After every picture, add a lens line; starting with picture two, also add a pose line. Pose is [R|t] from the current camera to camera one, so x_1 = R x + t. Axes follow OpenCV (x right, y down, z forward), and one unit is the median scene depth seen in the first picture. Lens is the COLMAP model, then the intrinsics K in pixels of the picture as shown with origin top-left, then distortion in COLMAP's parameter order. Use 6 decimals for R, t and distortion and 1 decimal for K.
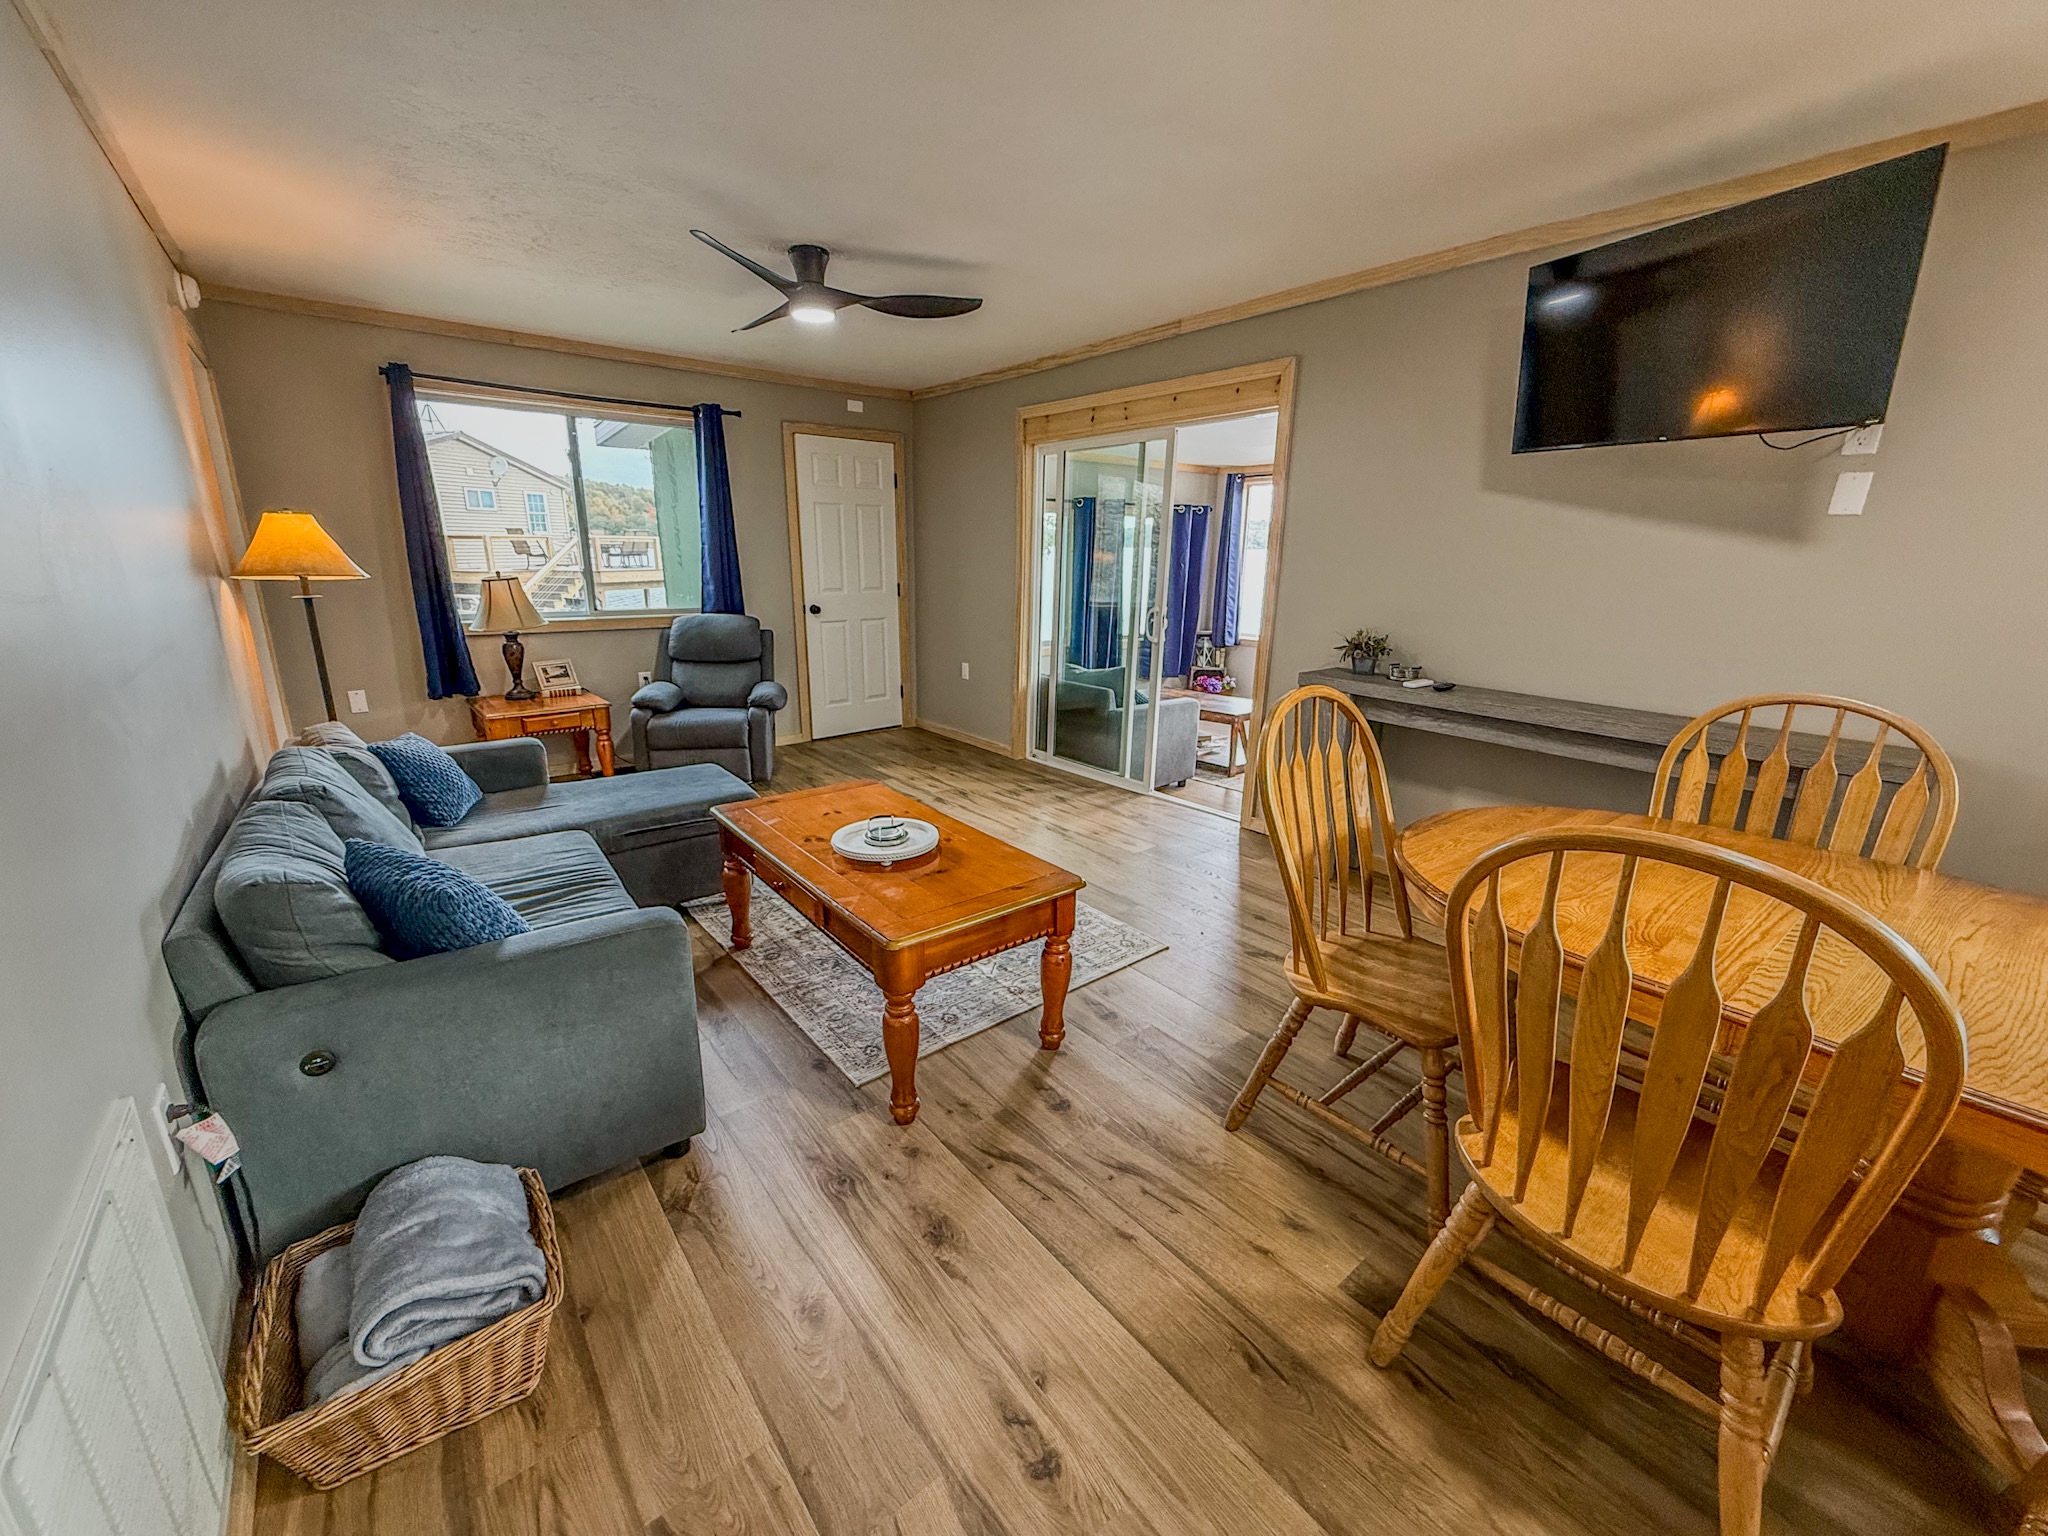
lens RADIAL K [[814.4, 0, 1032.8], [0, 814.4, 768.6], [0, 0, 1]] dist [-0.000364, -0.000367]
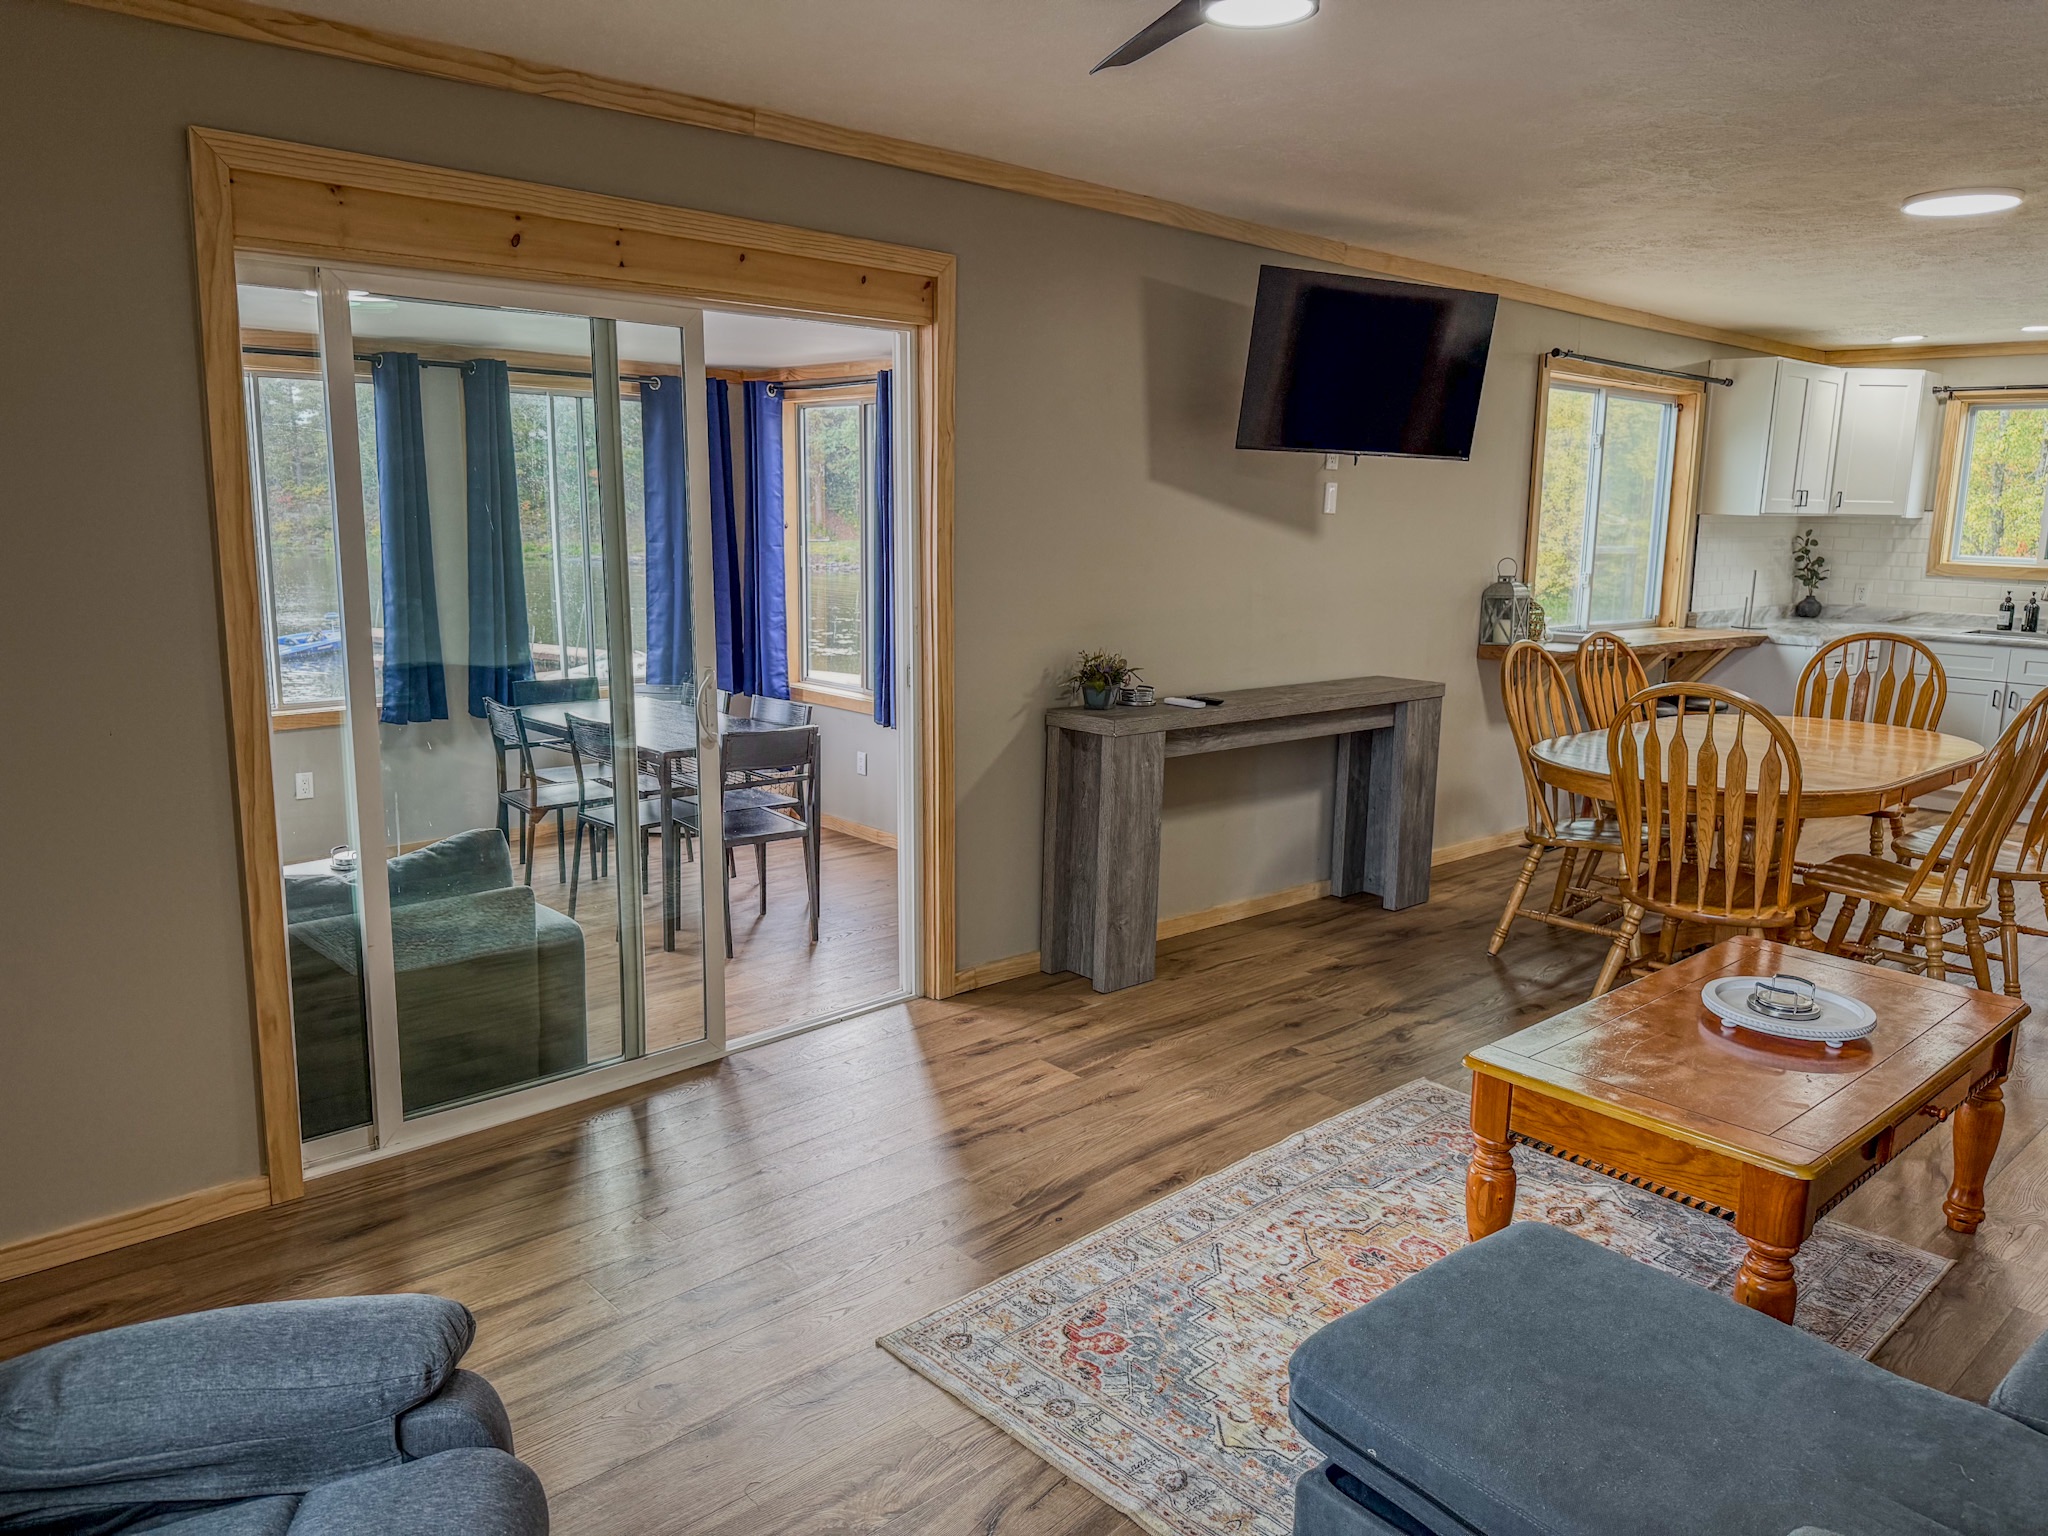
lens RADIAL K [[1444.5, 0, 1002.9], [0, 1444.5, 745.2], [0, 0, 1]] dist [0.025171, -0.021864]
pose [[-0.046690, -0.182320, 0.982130, -0.727690], [0.243307, 0.951515, 0.188203, -0.284725], [-0.968825, 0.247746, -0.000067, 0.879839]]
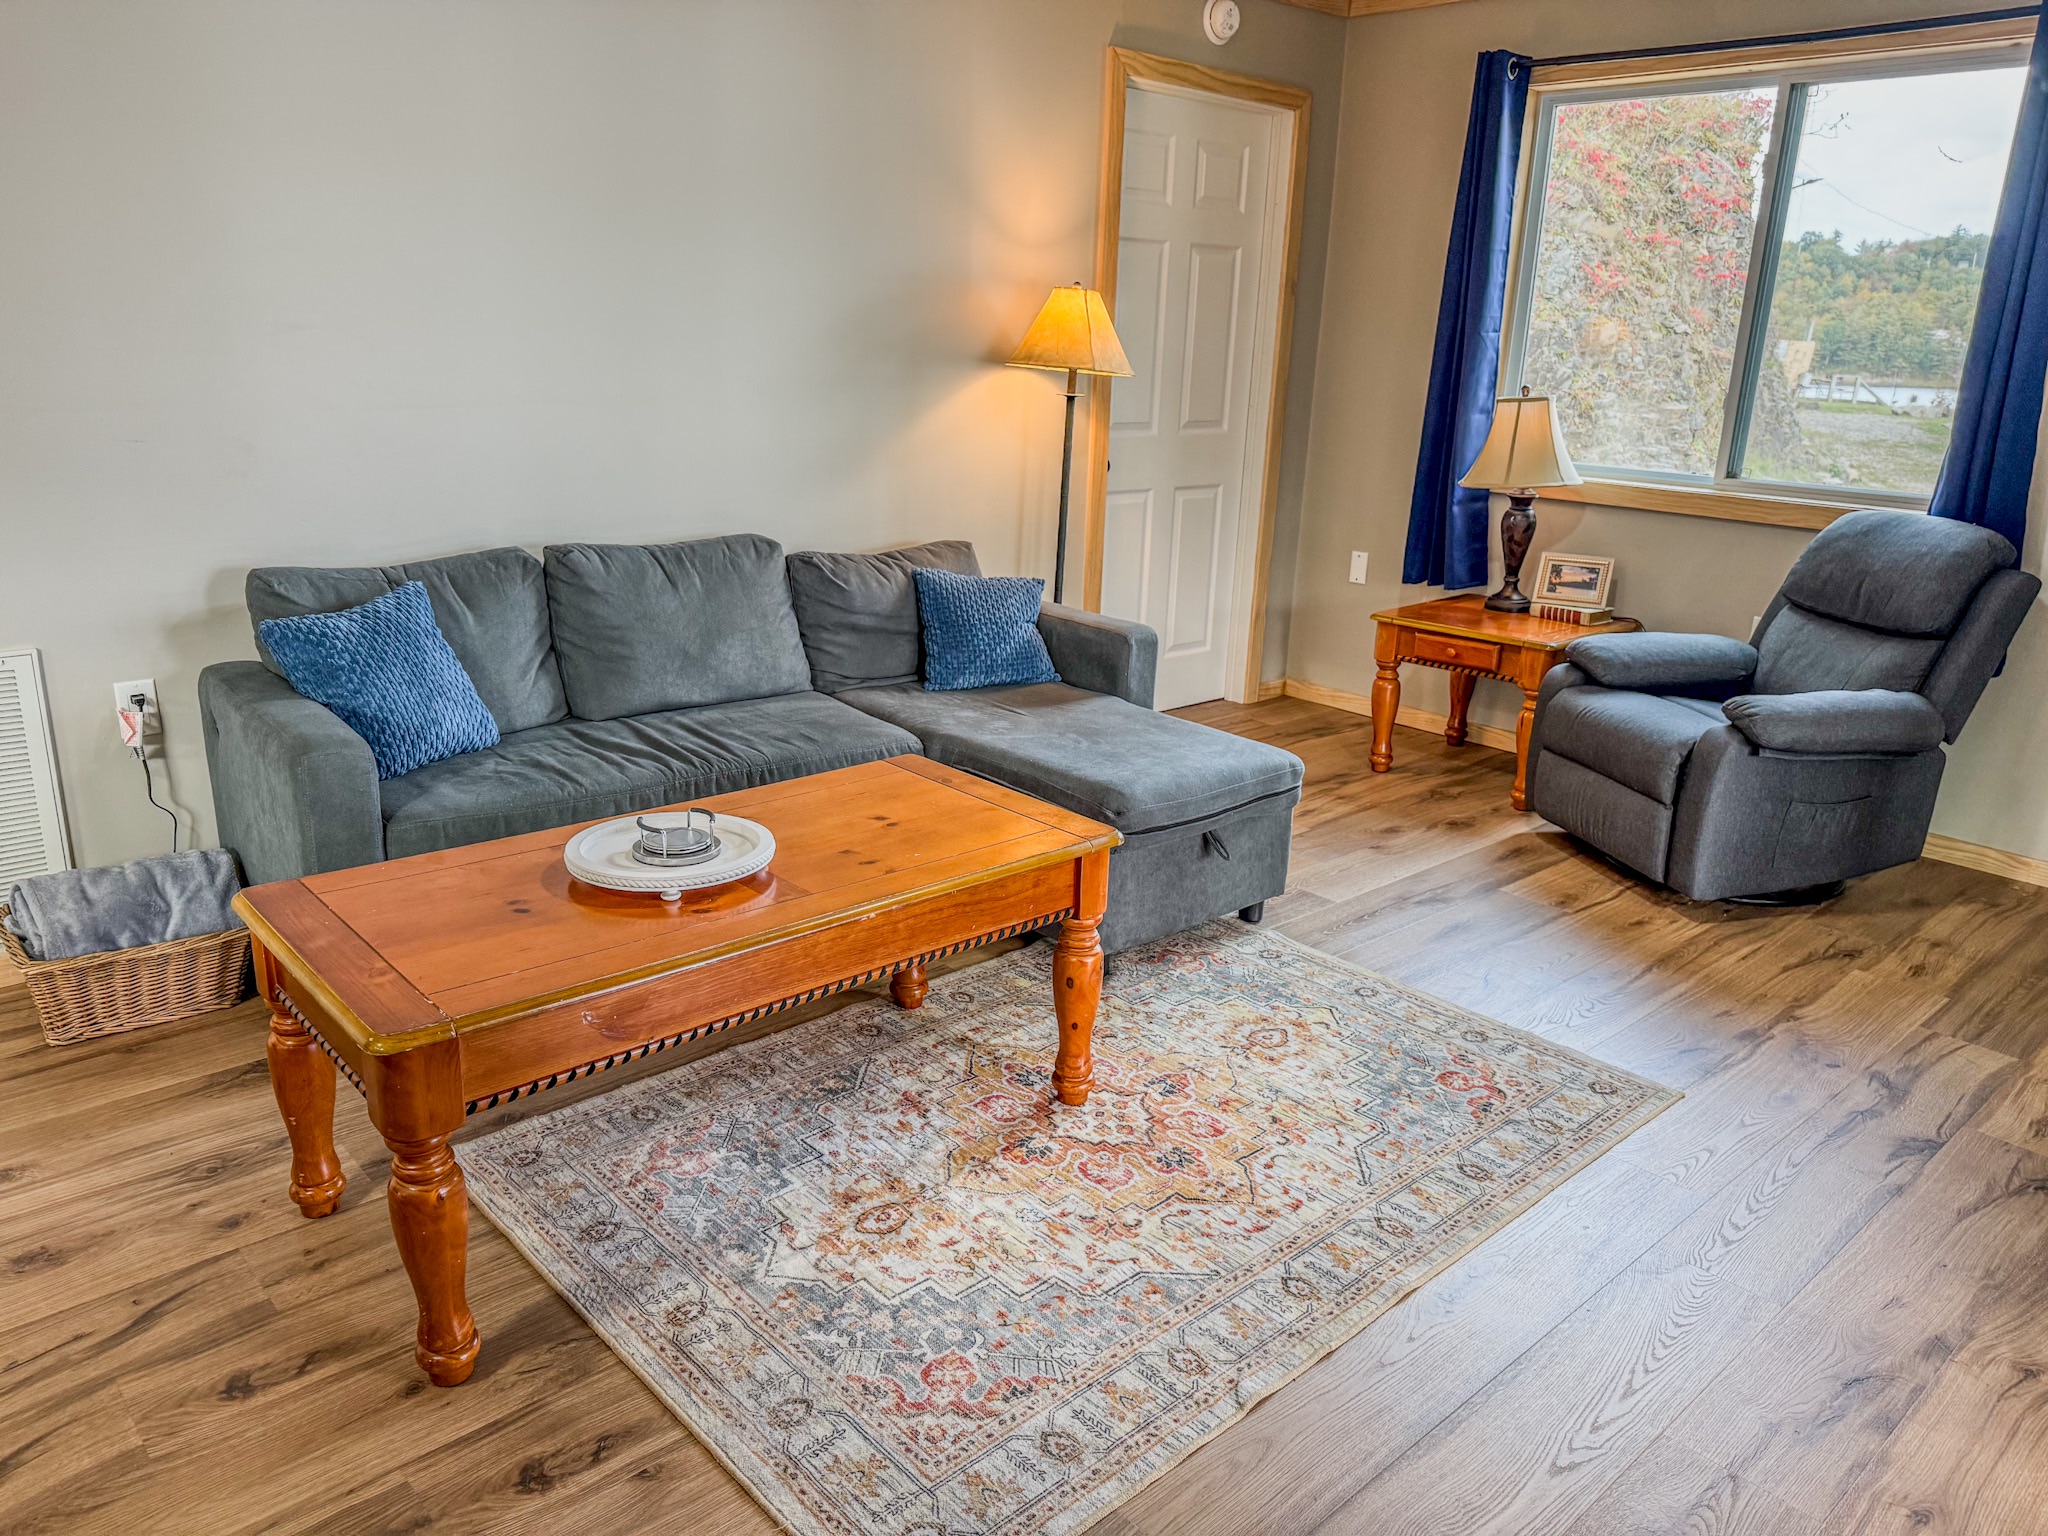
lens RADIAL K [[1444.5, 0, 1002.9], [0, 1444.5, 745.2], [0, 0, 1]] dist [0.025171, -0.021864]
pose [[0.043463, 0.261025, -0.964353, 0.391467], [-0.292648, 0.926251, 0.237522, -0.143695], [0.955232, 0.271893, 0.116646, 0.598389]]
